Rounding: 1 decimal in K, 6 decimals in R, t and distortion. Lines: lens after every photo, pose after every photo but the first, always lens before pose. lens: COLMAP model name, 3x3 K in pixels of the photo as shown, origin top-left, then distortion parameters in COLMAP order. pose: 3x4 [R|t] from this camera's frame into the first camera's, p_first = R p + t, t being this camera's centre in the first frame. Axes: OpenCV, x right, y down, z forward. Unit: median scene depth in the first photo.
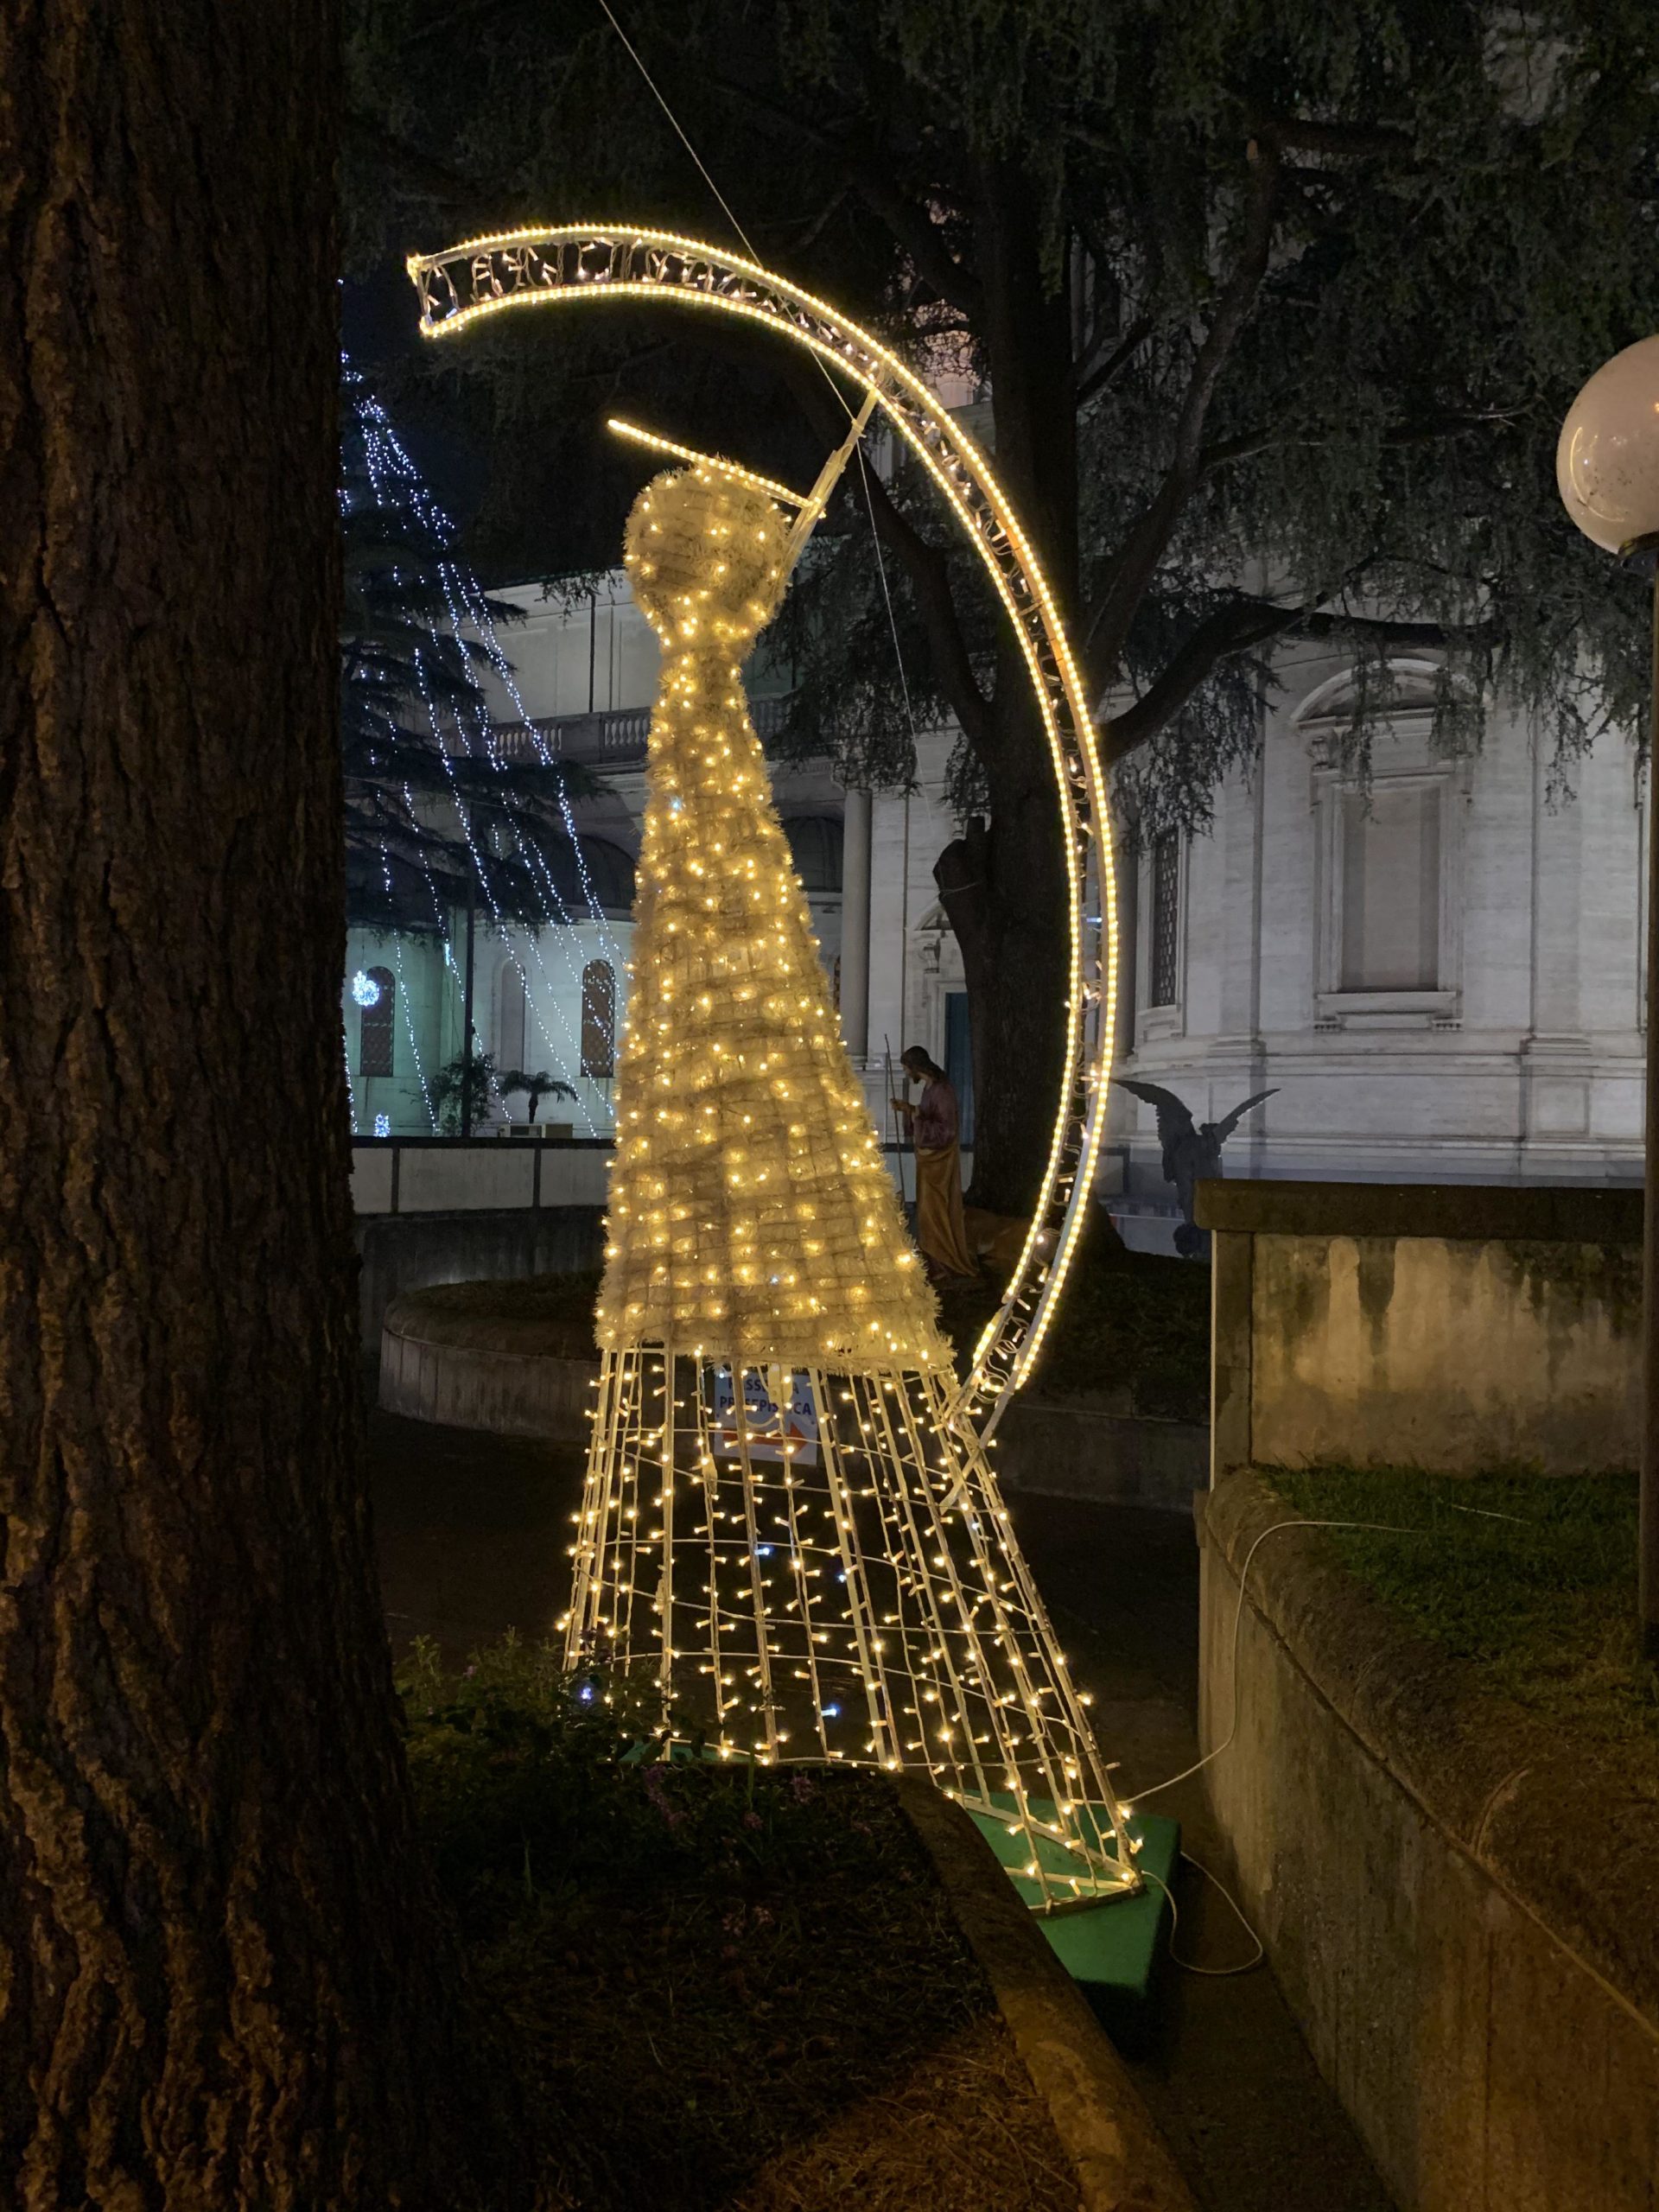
lens RADIAL K [[1645.7, 0, 829.5], [0, 1645.7, 1106.0], [0, 0, 1]] dist [0.129728, -0.191992]
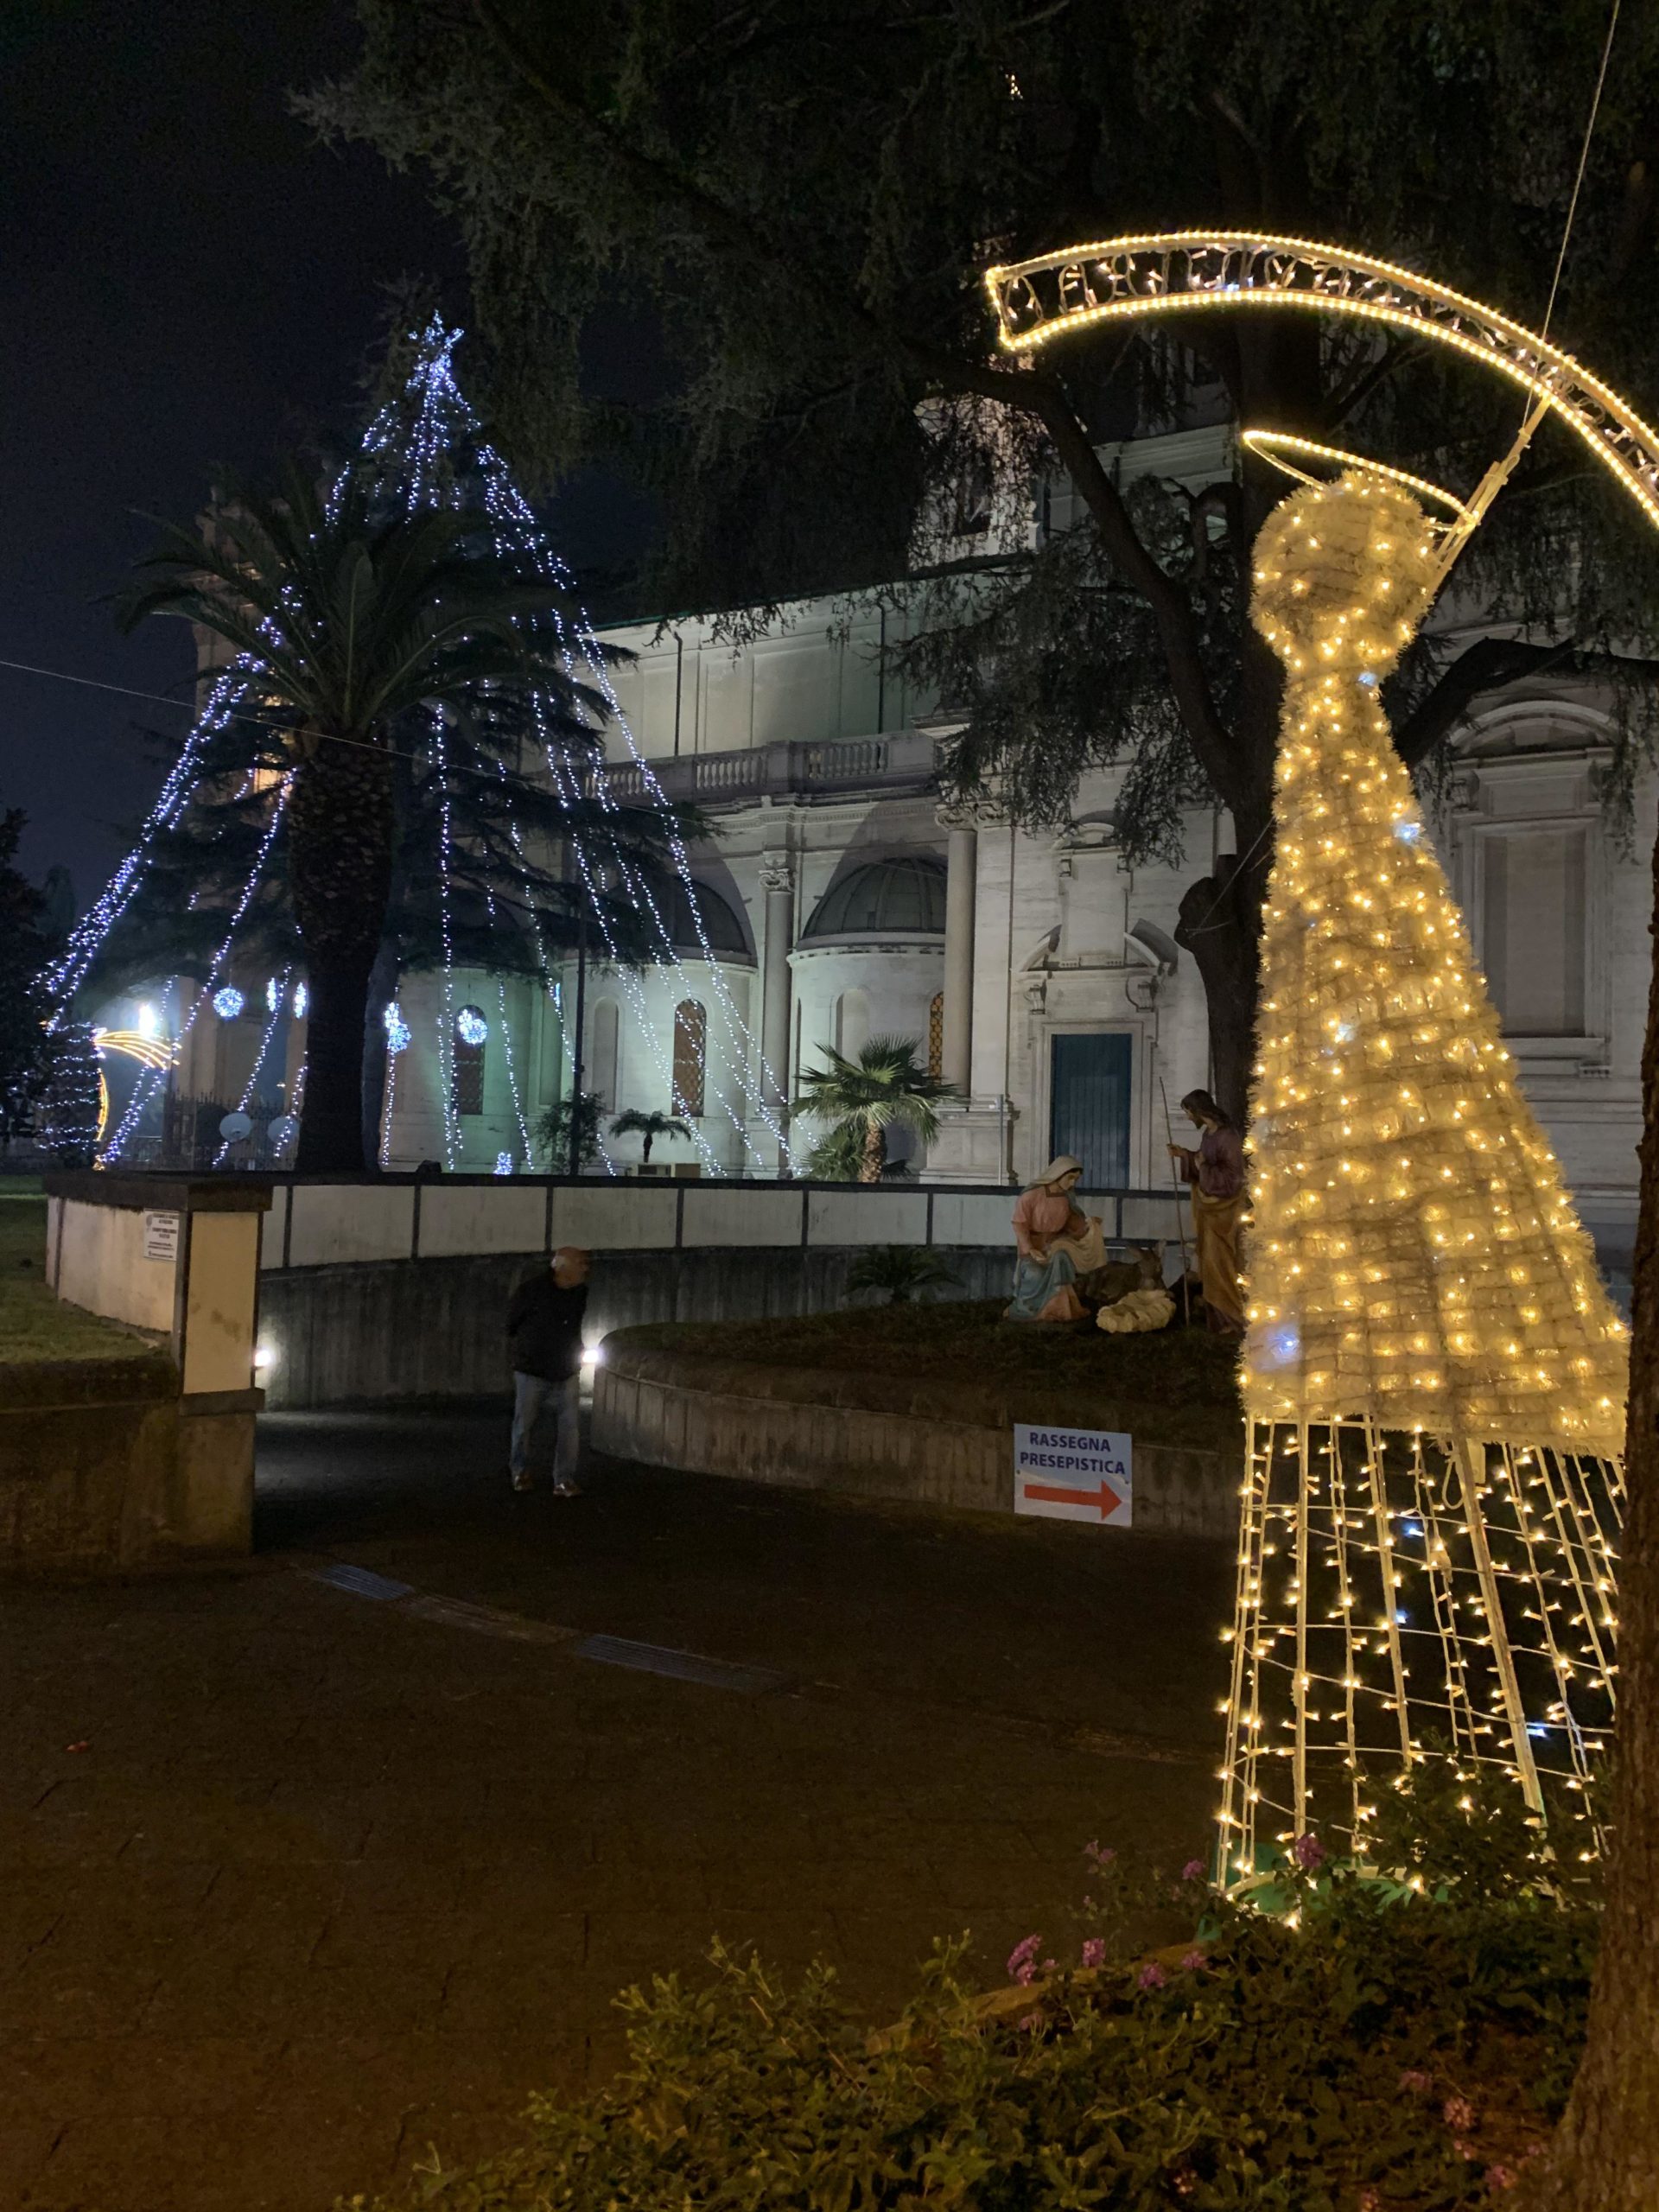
lens RADIAL K [[1645.7, 0, 829.5], [0, 1645.7, 1106.0], [0, 0, 1]] dist [0.129728, -0.191992]
pose [[0.999689, 0.008293, -0.023515, -0.328655], [-0.008868, 0.999662, -0.024427, -0.002905], [0.023304, 0.024628, 0.999425, 0.054451]]
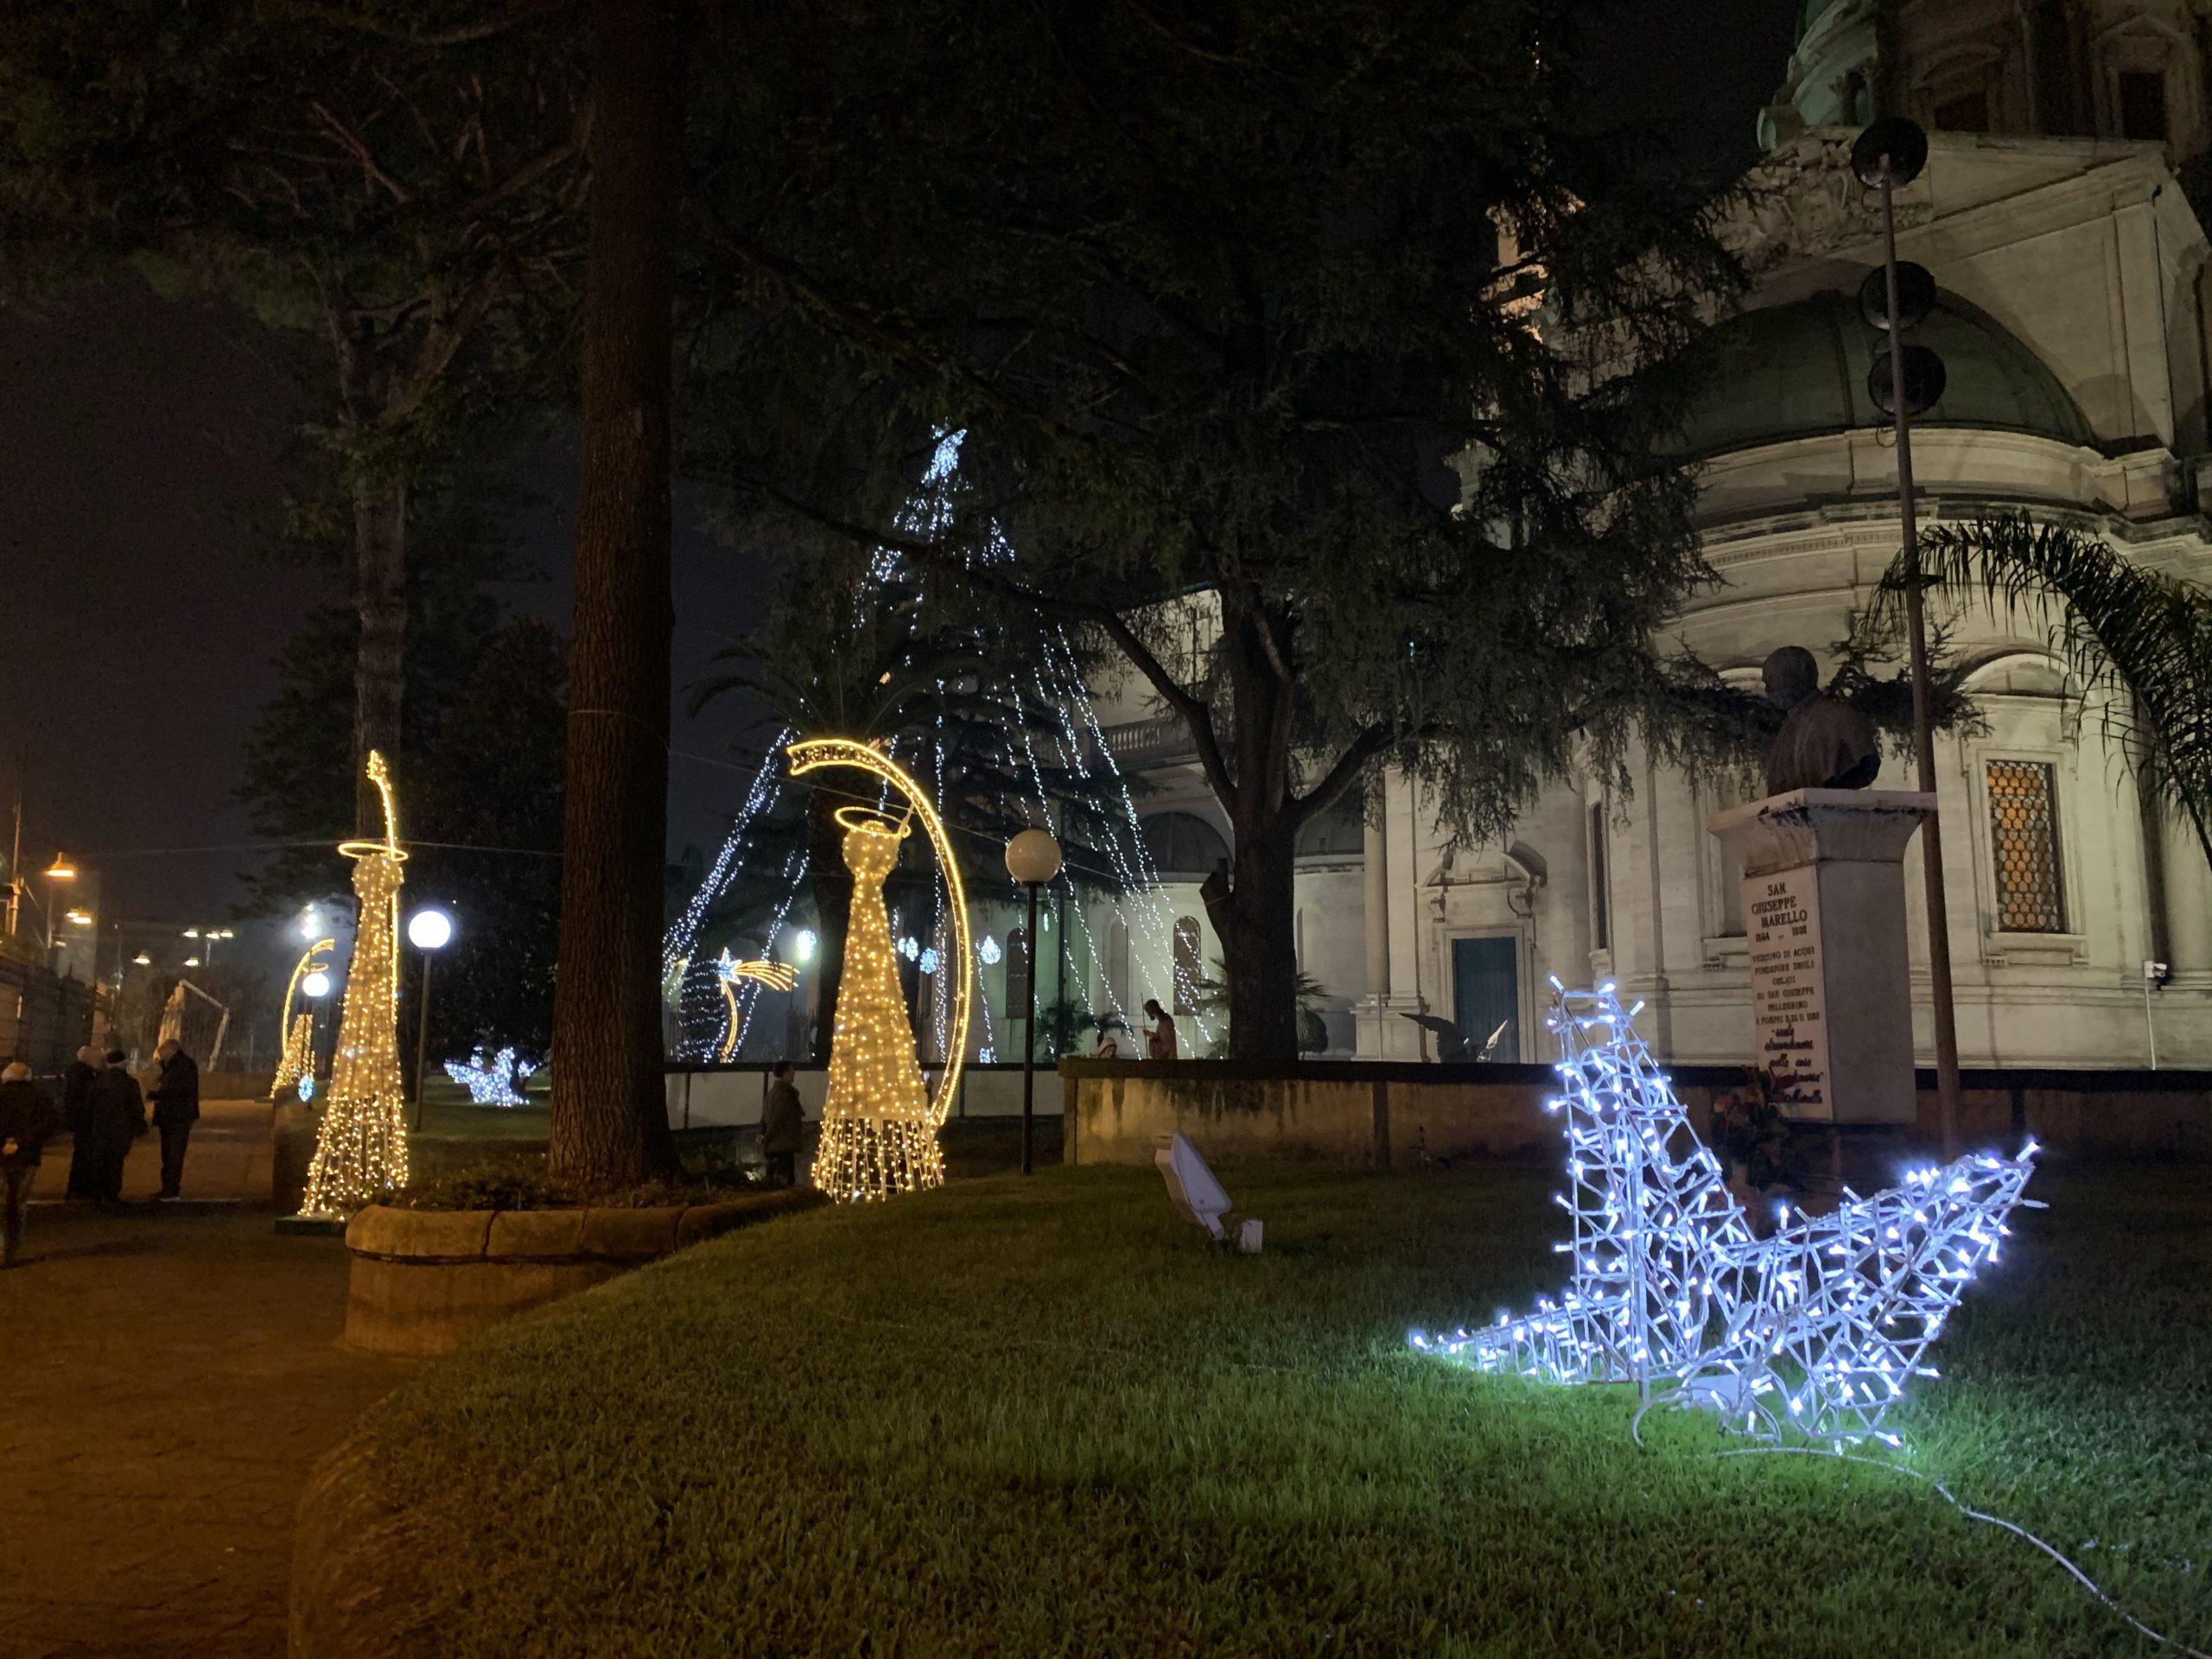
lens RADIAL K [[1645.7, 0, 1106.0], [0, 1645.7, 829.5], [0, 0, 1]] dist [0.129728, -0.191992]
pose [[0.968332, -0.048587, -0.244894, 1.042767], [0.016831, 0.991354, -0.130134, 0.027797], [0.249099, 0.121891, 0.960777, -1.717624]]
